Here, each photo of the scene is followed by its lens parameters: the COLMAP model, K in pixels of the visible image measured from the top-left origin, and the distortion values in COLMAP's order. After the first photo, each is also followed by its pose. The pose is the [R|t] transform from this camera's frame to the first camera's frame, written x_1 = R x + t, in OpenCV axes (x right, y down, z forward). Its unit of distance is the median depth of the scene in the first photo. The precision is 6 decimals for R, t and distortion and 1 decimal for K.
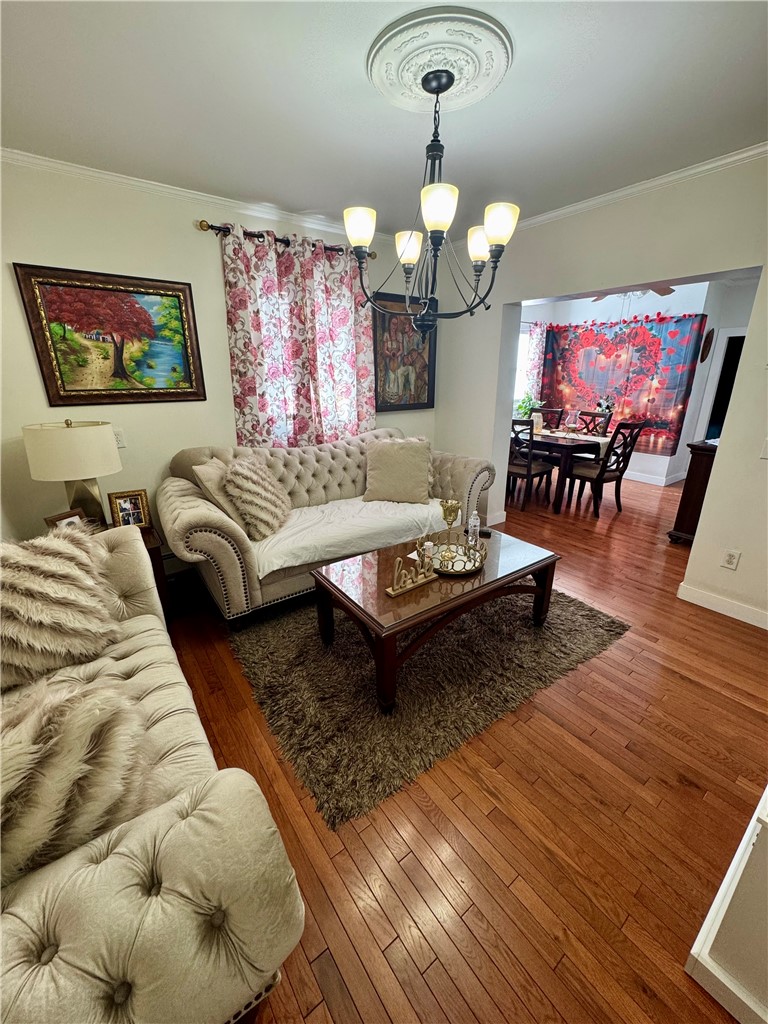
lens RADIAL K [[408.7, 0, 384.0], [0, 408.7, 512.0], [0, 0, 1]] dist [-0.001626, 0.000095]
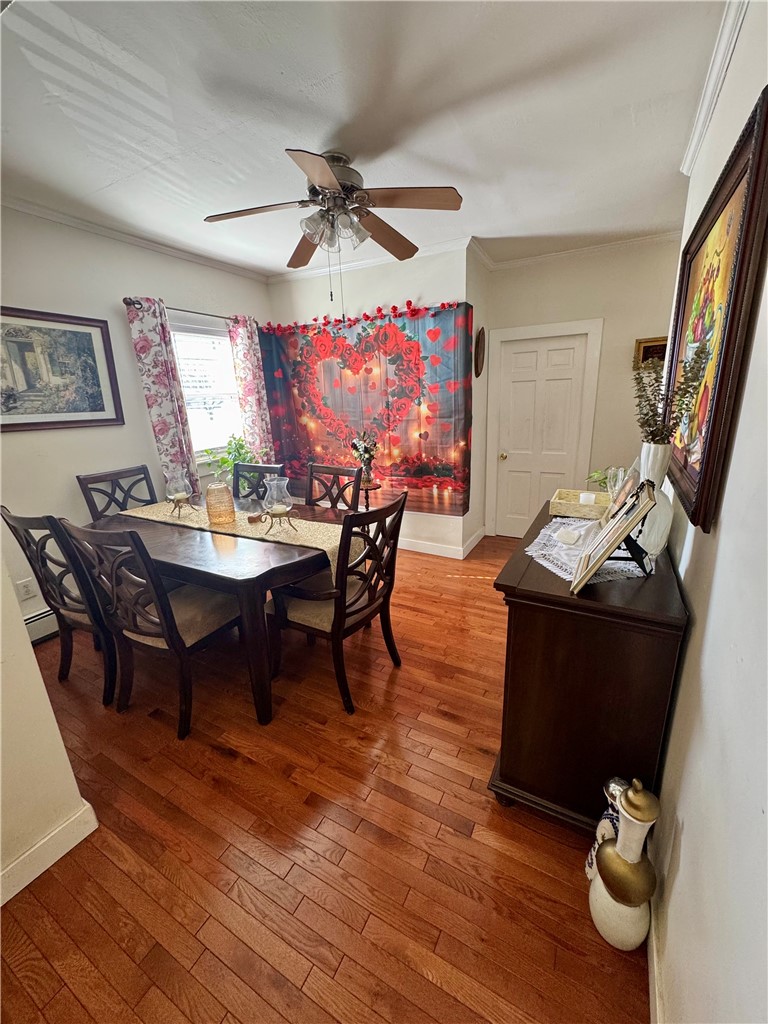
lens RADIAL K [[408.7, 0, 384.0], [0, 408.7, 512.0], [0, 0, 1]] dist [-0.001626, 0.000095]
pose [[0.909113, -0.145704, 0.390235, 0.316882], [0.168291, 0.985442, -0.024122, -0.144397], [-0.381039, 0.087602, 0.920399, 0.423688]]
